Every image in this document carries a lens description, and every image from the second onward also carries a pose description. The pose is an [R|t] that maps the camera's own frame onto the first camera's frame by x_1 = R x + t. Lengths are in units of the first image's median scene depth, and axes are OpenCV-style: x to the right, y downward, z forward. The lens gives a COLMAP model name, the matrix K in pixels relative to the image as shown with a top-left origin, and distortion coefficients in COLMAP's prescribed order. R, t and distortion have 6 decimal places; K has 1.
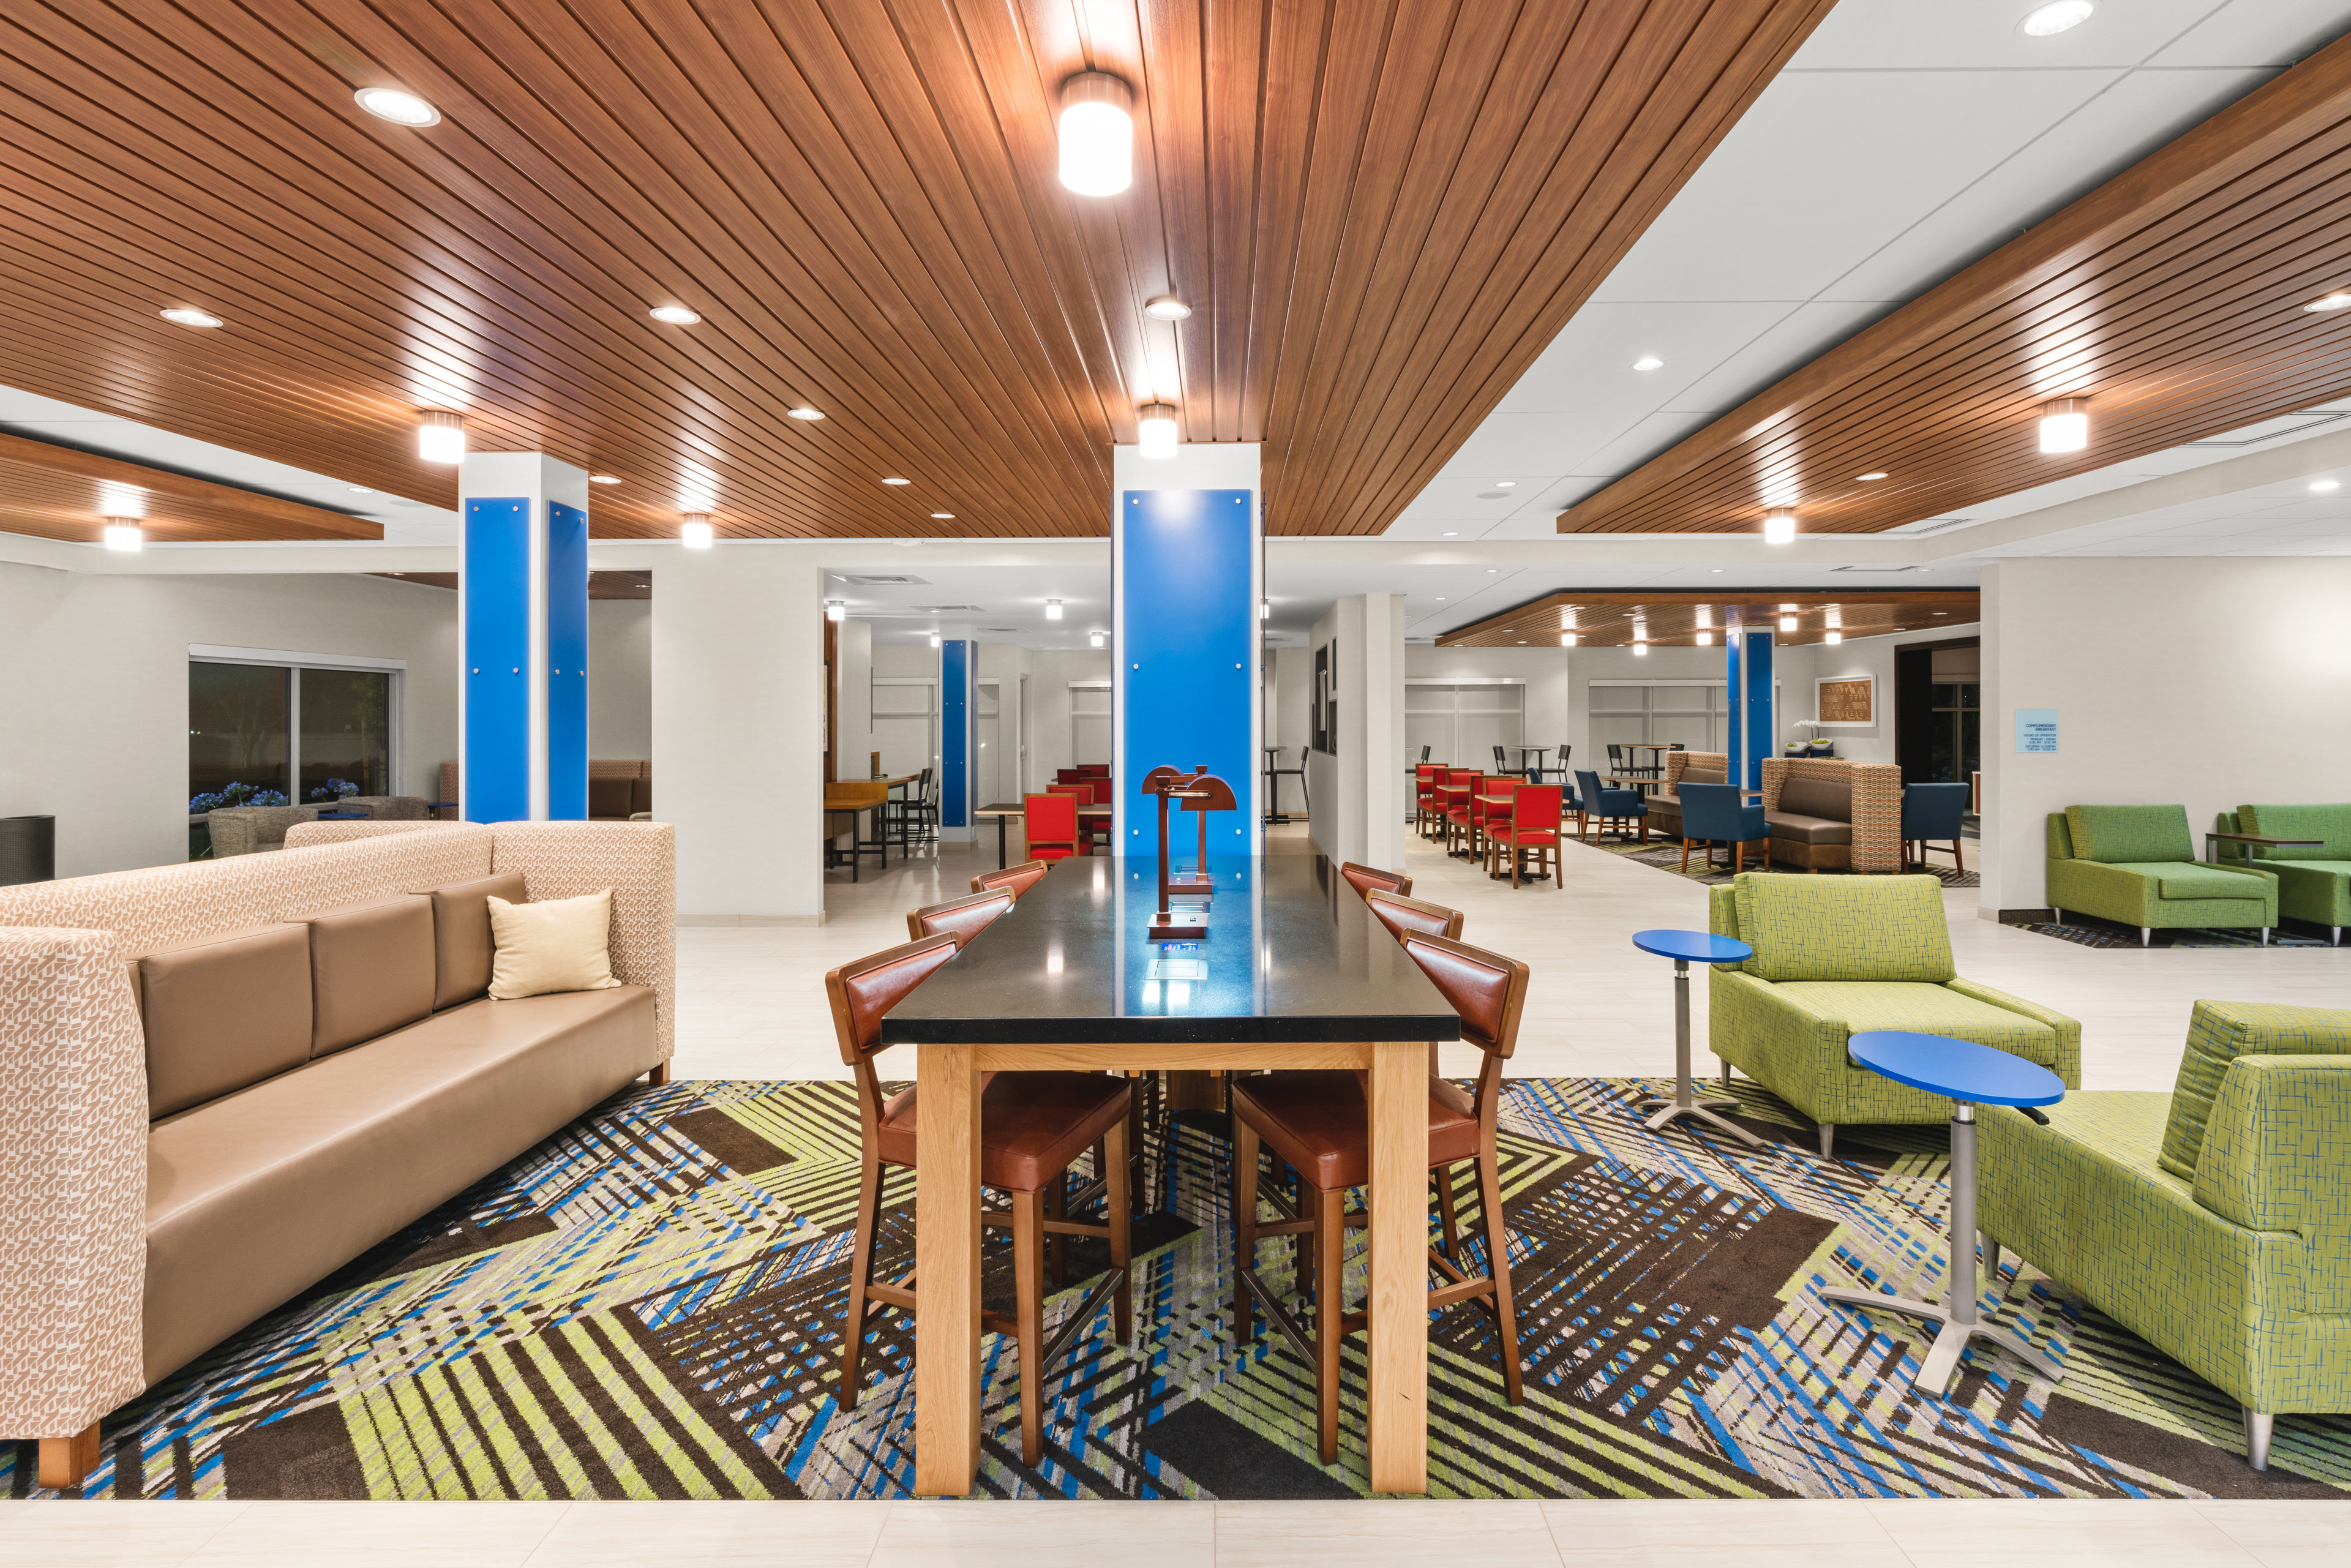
lens RADIAL K [[1100.0, 0, 1214.3], [0, 1100.0, 728.2], [0, 0, 1]] dist [-0.002734, 0.000237]
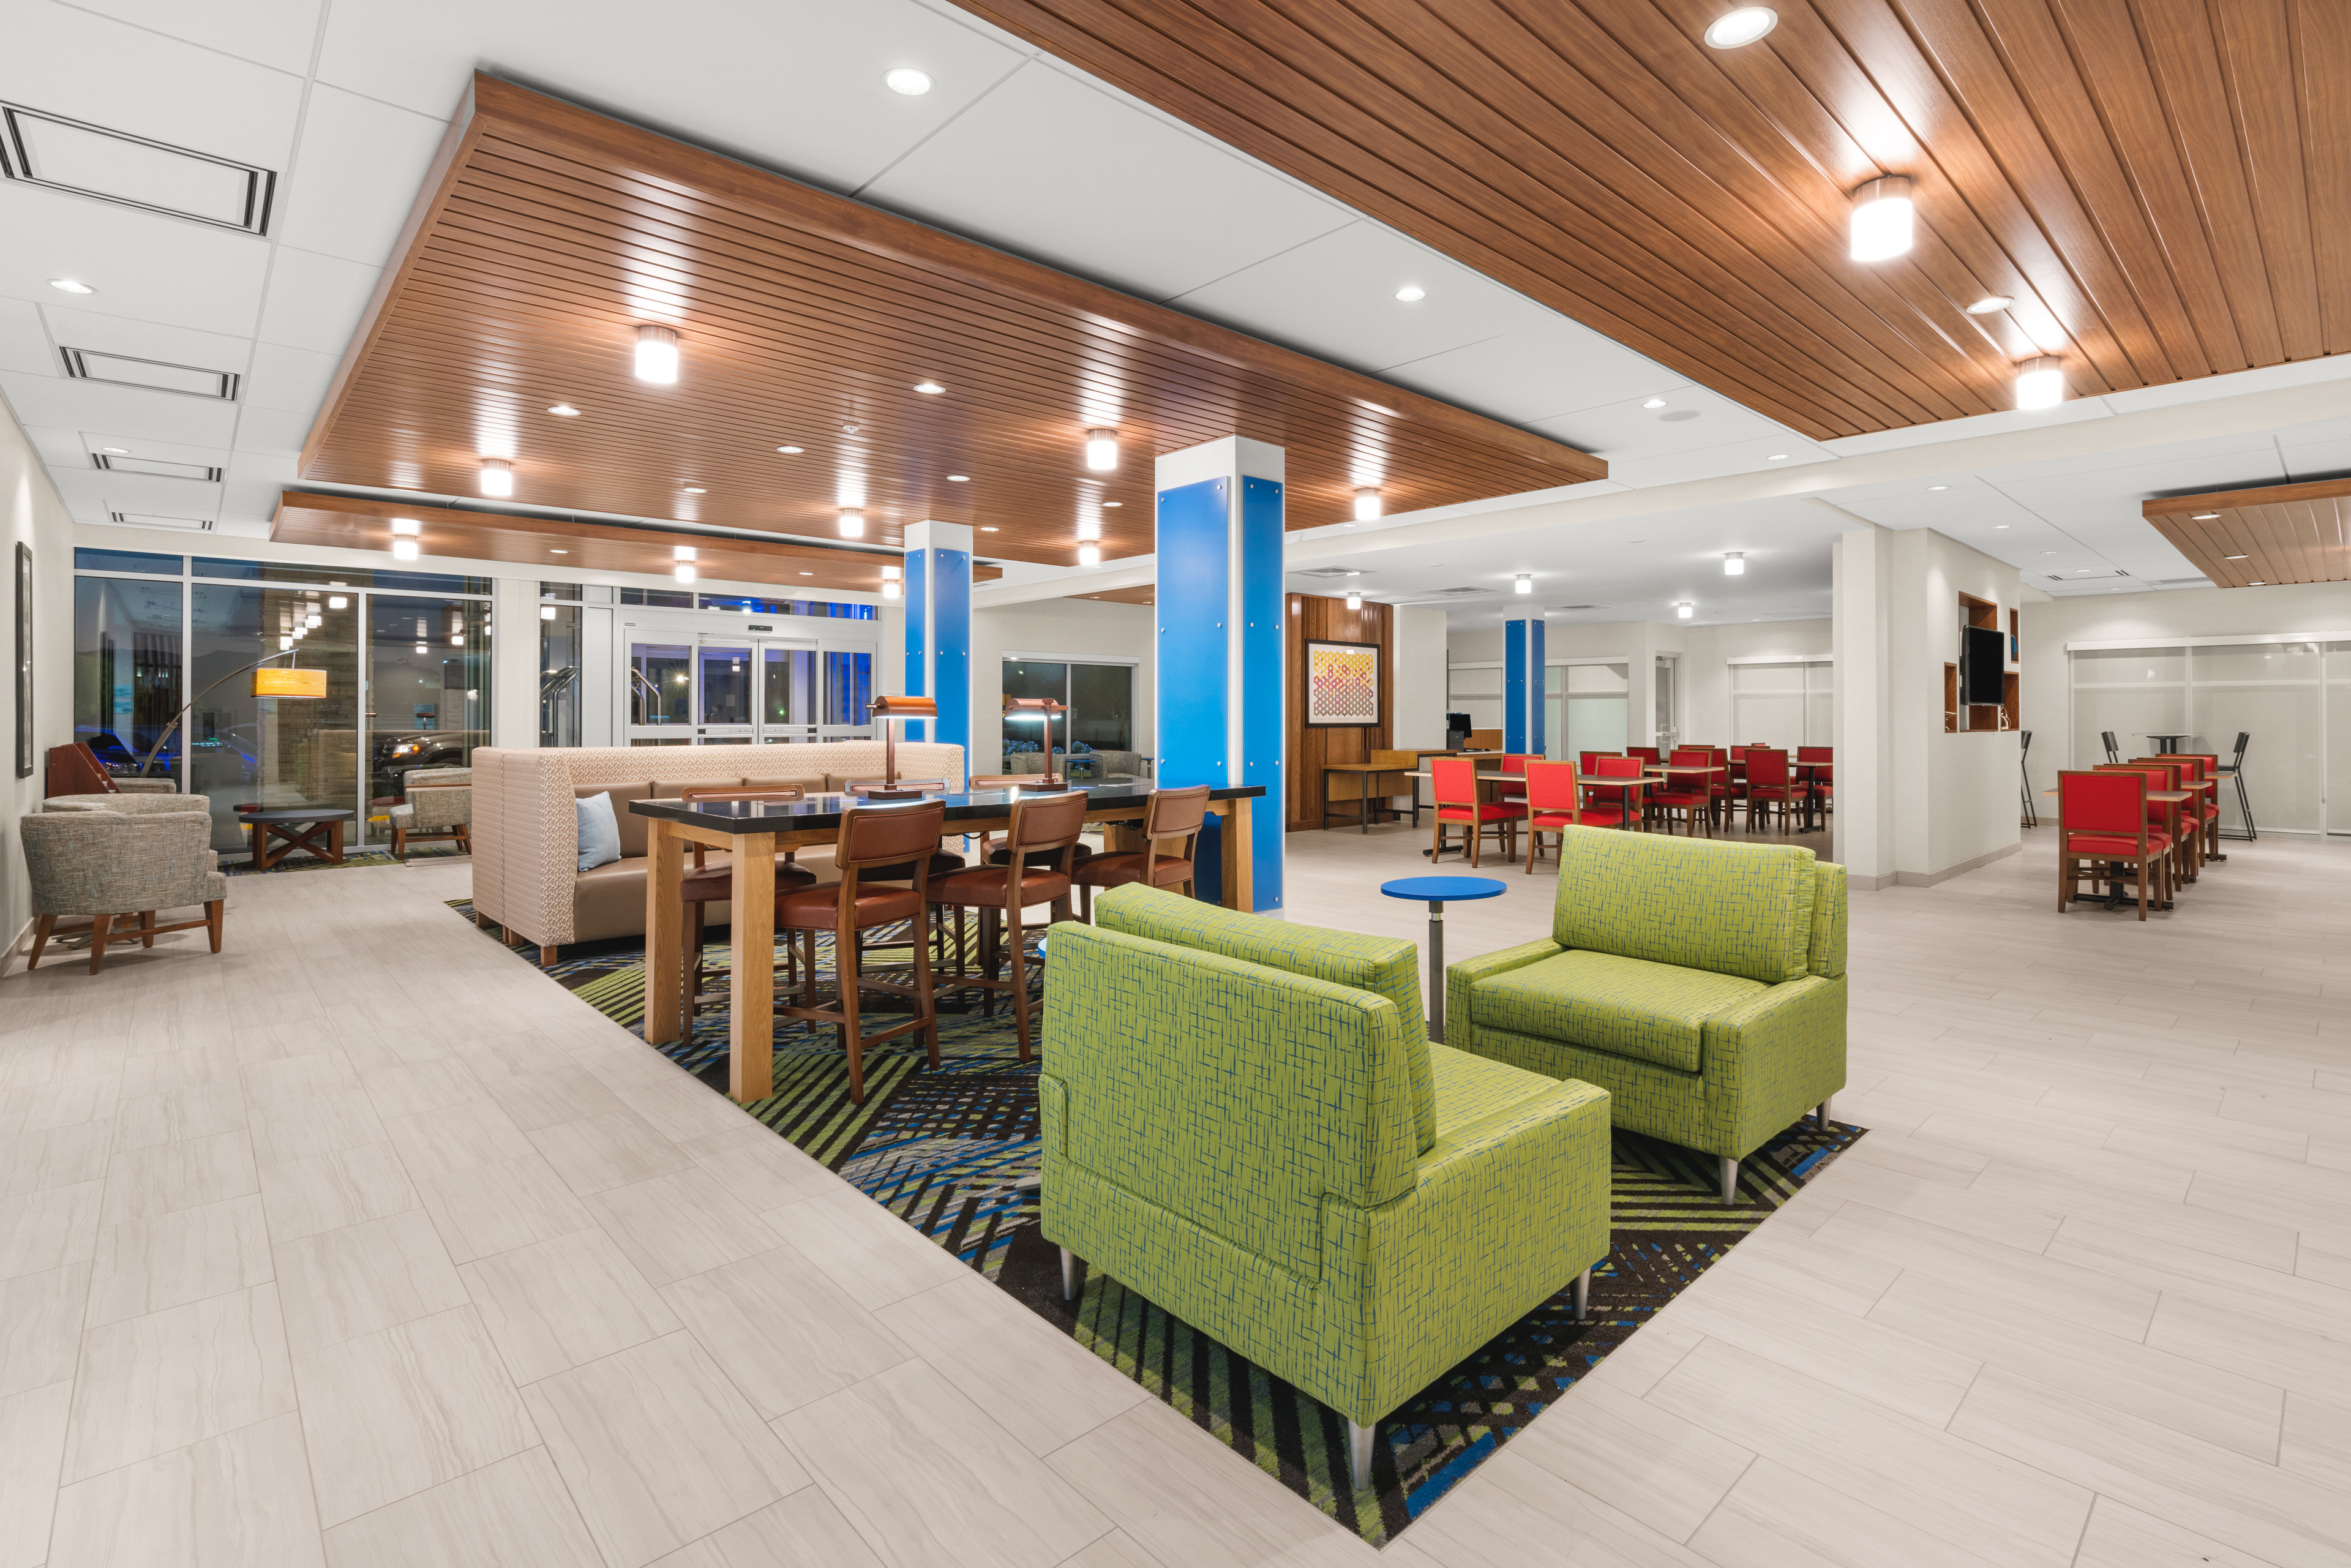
lens RADIAL K [[1094.0, 0, 1172.8], [0, 1094.0, 708.1], [0, 0, 1]] dist [-0.001026, 0.000054]
pose [[0.678711, -0.000529, -0.734405, 0.959376], [-0.009111, 0.999917, -0.009140, 0.051689], [0.734349, 0.012895, 0.678650, 0.175924]]
